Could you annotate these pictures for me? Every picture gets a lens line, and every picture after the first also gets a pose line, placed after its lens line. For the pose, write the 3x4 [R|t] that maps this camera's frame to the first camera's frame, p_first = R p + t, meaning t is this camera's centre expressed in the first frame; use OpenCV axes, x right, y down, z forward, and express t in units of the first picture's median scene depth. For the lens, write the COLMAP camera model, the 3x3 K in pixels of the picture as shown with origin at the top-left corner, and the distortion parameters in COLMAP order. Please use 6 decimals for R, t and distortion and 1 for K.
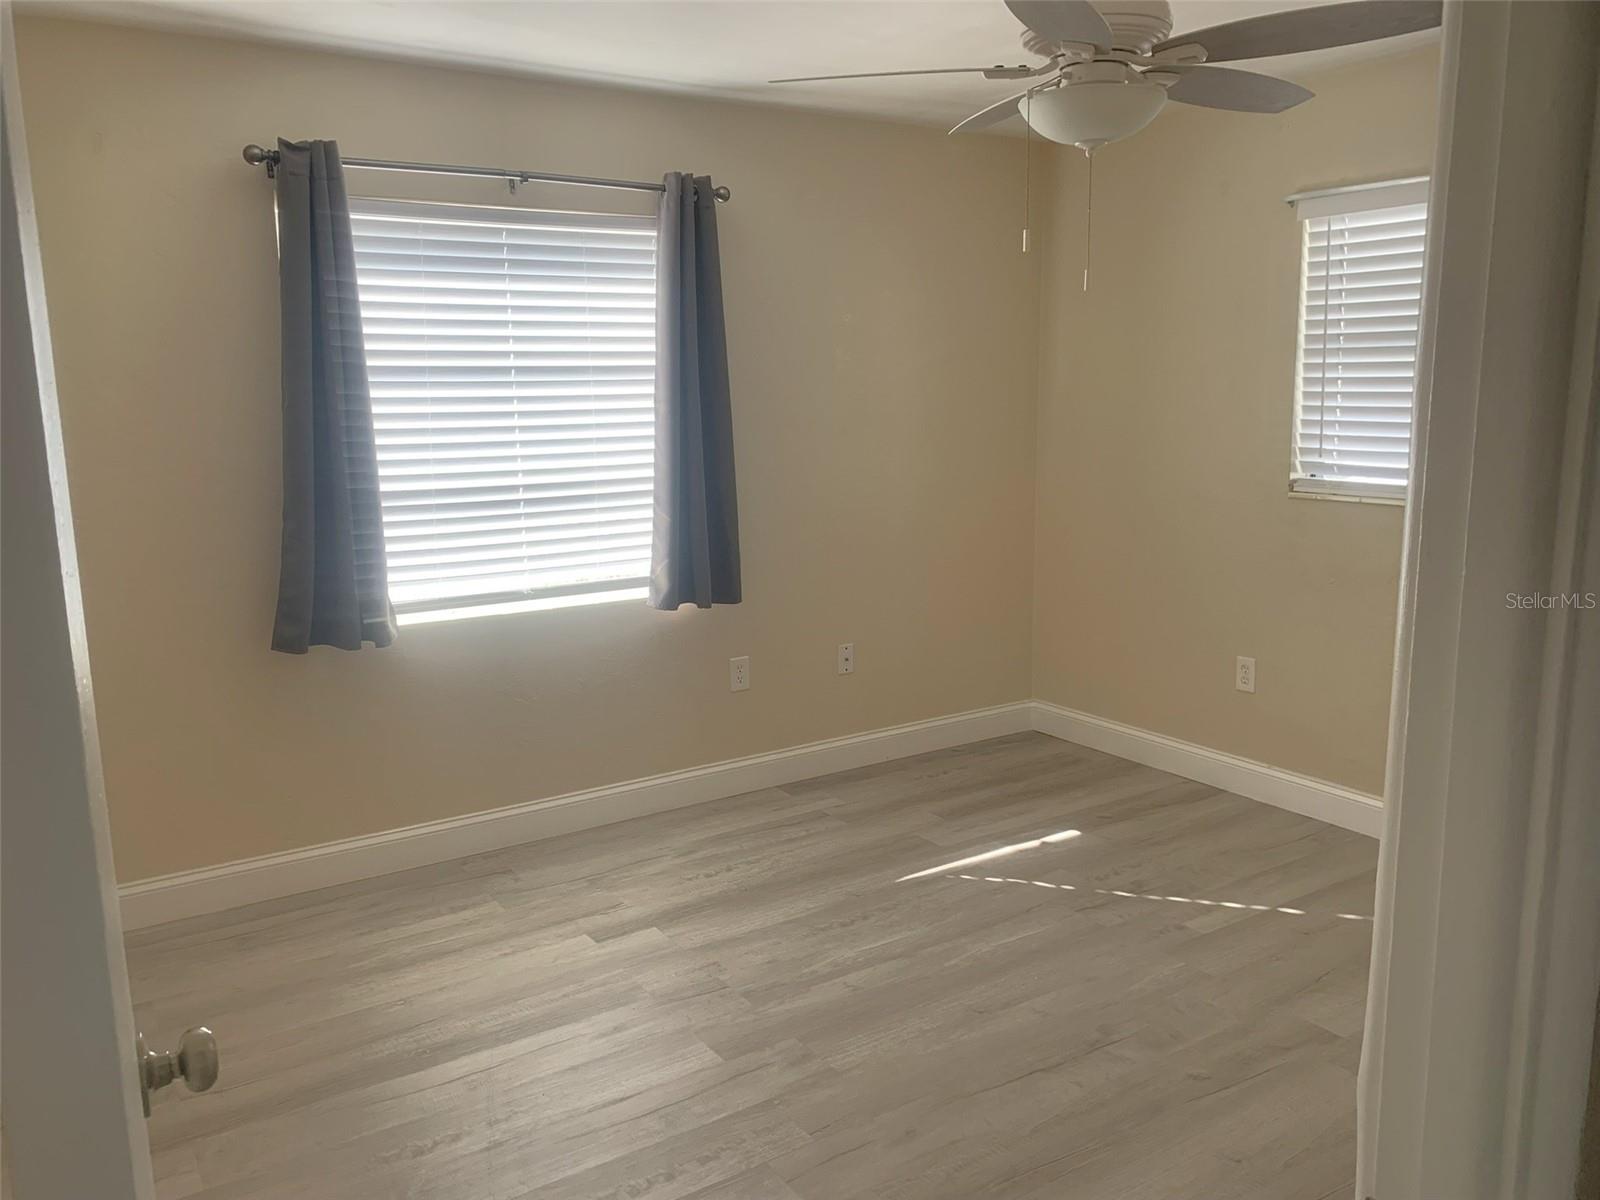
lens RADIAL K [[1197.3, 0, 800.0], [0, 1197.3, 600.0], [0, 0, 1]] dist [0.005007, -0.093890]
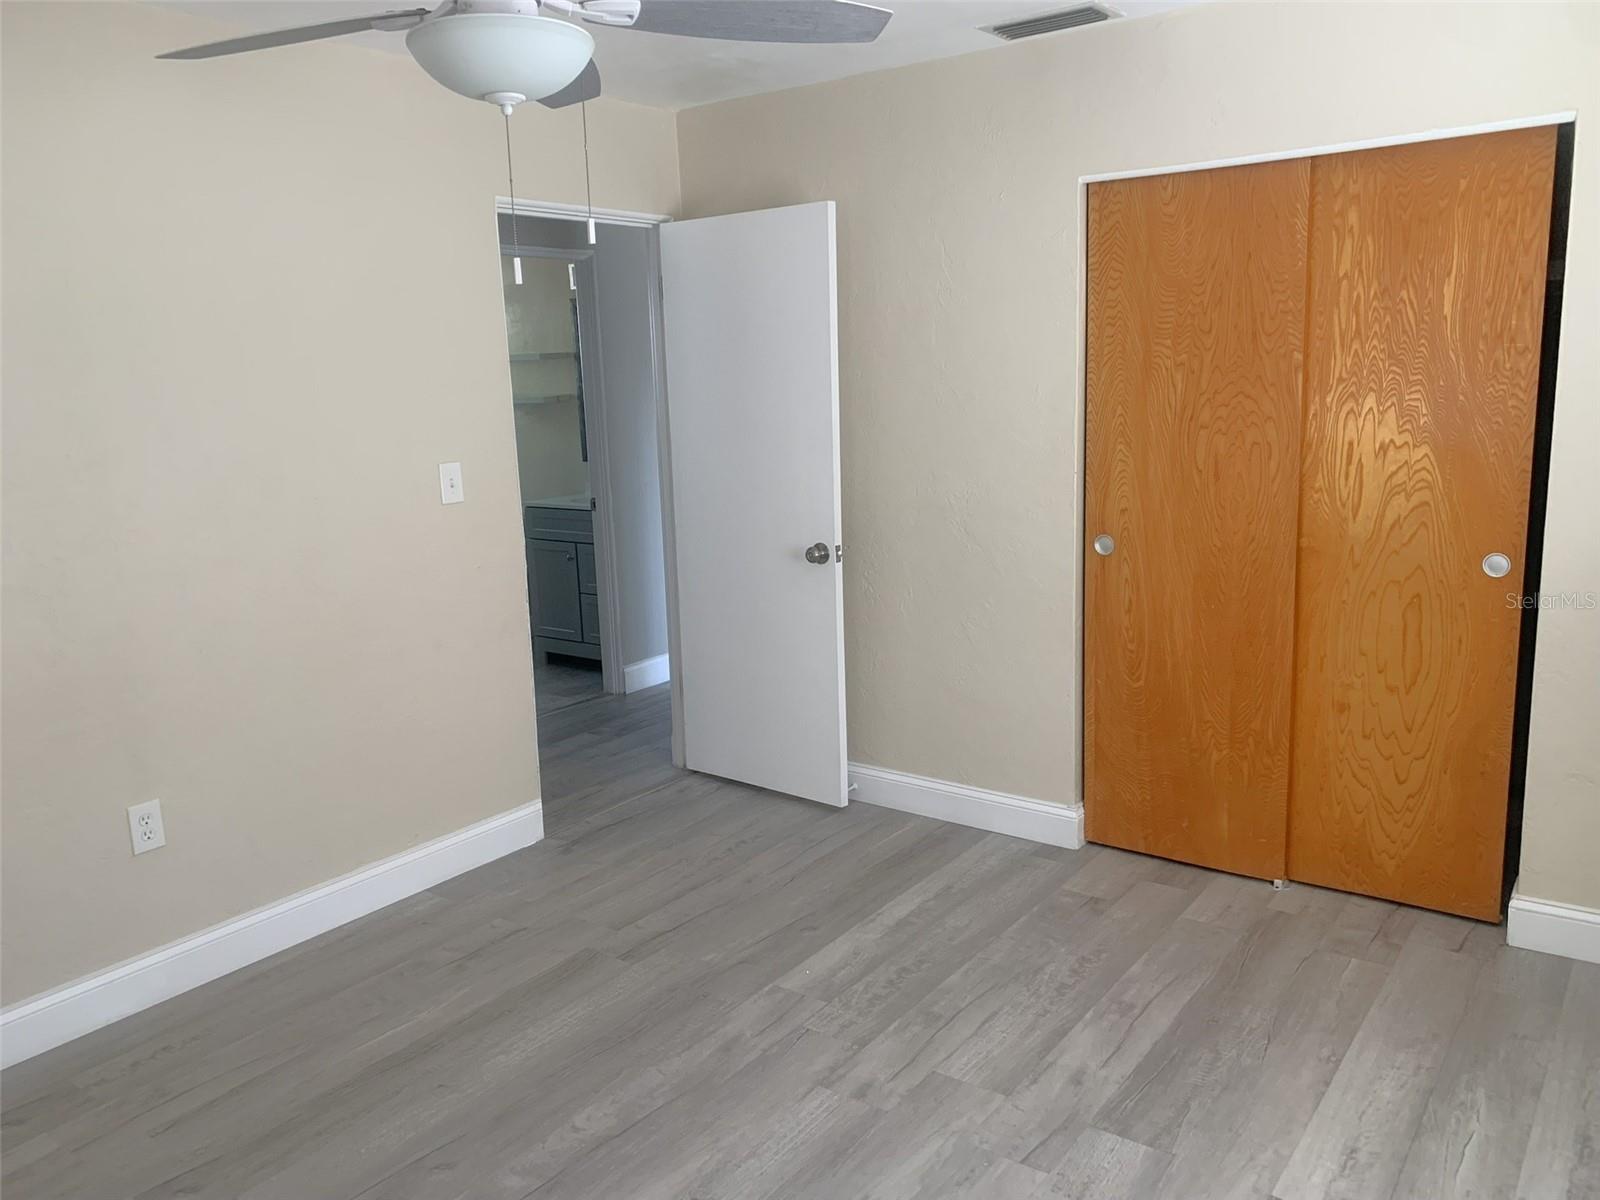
lens RADIAL K [[1197.3, 0, 800.0], [0, 1197.3, 600.0], [0, 0, 1]] dist [0.005007, -0.093890]
pose [[-0.933629, 0.110443, -0.340791, 0.337655], [-0.015473, 0.937973, 0.346364, -0.320285], [0.357906, 0.328648, -0.874010, 1.725603]]
